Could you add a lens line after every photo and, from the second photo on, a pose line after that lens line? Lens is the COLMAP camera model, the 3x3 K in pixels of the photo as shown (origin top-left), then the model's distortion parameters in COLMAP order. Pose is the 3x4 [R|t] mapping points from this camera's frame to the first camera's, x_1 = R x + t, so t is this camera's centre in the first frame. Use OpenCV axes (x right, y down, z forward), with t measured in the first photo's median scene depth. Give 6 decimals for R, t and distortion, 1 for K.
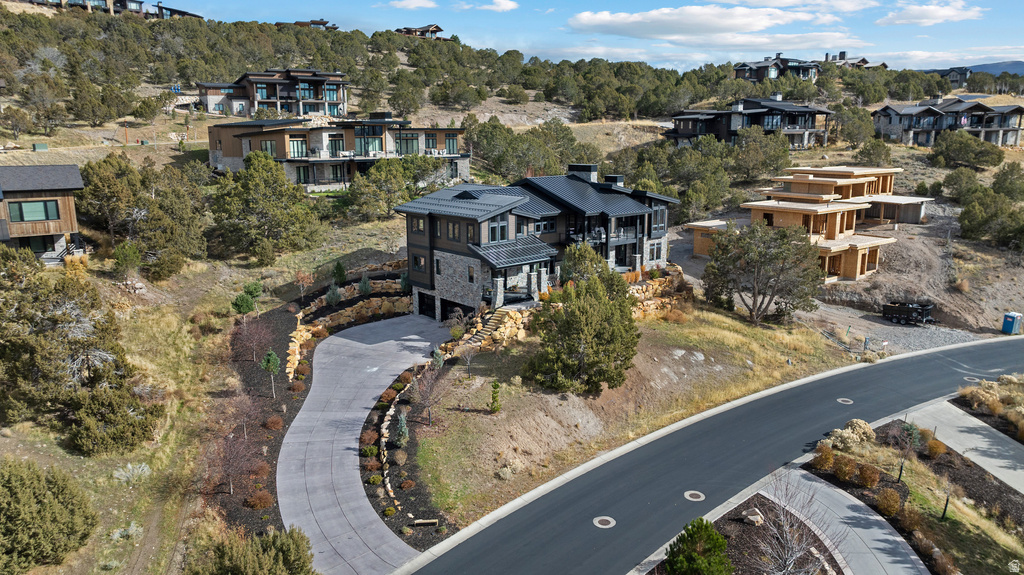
lens RADIAL K [[709.5, 0, 514.3], [0, 709.5, 283.1], [0, 0, 1]] dist [-0.008460, -0.004447]
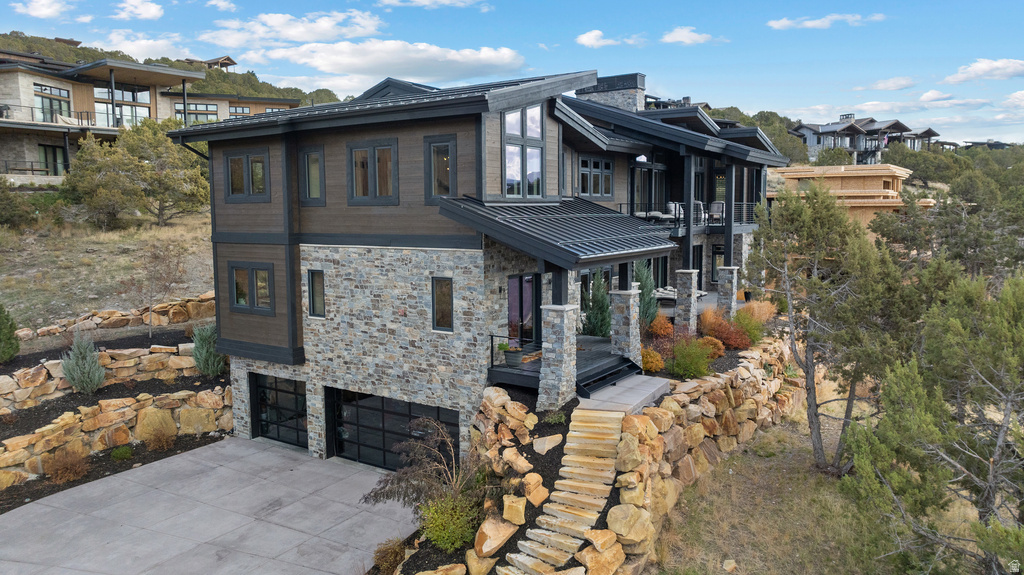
lens RADIAL K [[709.5, 0, 514.3], [0, 709.5, 283.1], [0, 0, 1]] dist [-0.008460, -0.004447]
pose [[0.960569, -0.029458, 0.276477, -0.104514], [0.058994, 0.993325, -0.099125, 0.010515], [-0.271711, 0.111527, 0.955895, 0.621004]]
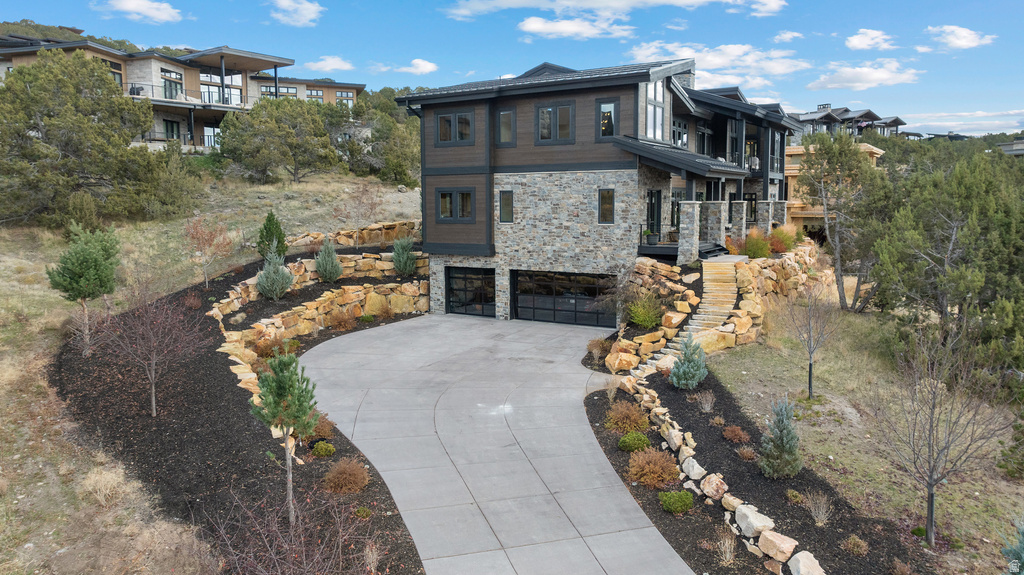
lens RADIAL K [[709.5, 0, 514.3], [0, 709.5, 283.1], [0, 0, 1]] dist [-0.008460, -0.004447]
pose [[0.948827, -0.034973, 0.313854, -0.247818], [0.065500, 0.994031, -0.087252, 0.070898], [-0.308930, 0.103345, 0.945454, 0.505458]]
